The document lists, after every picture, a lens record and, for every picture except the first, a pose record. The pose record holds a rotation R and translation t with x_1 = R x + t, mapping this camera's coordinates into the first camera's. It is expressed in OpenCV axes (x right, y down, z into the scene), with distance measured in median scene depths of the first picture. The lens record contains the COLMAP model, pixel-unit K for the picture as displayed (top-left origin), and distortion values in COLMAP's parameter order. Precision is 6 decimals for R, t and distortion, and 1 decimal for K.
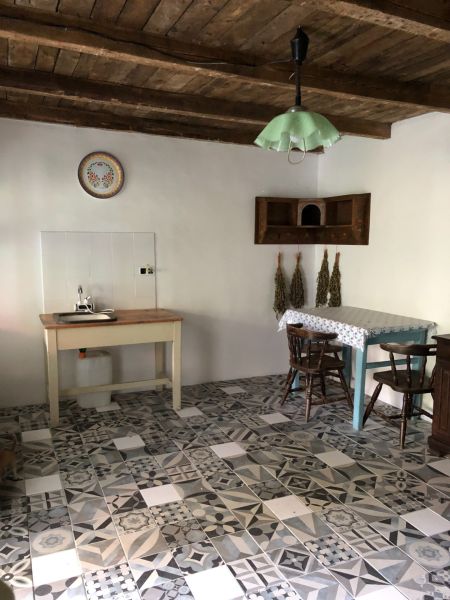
lens RADIAL K [[479.4, 0, 223.8], [0, 479.4, 303.5], [0, 0, 1]] dist [0.009904, -0.010168]
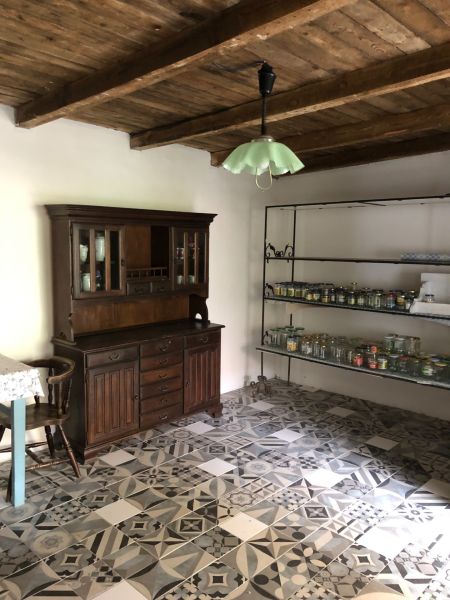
lens RADIAL K [[479.4, 0, 223.2], [0, 479.4, 296.6], [0, 0, 1]] dist [0.009904, -0.010168]
pose [[-0.361616, -0.110022, 0.925812, -0.722365], [0.114806, 0.980200, 0.161328, -0.208929], [-0.925231, 0.164627, -0.341825, 1.300021]]
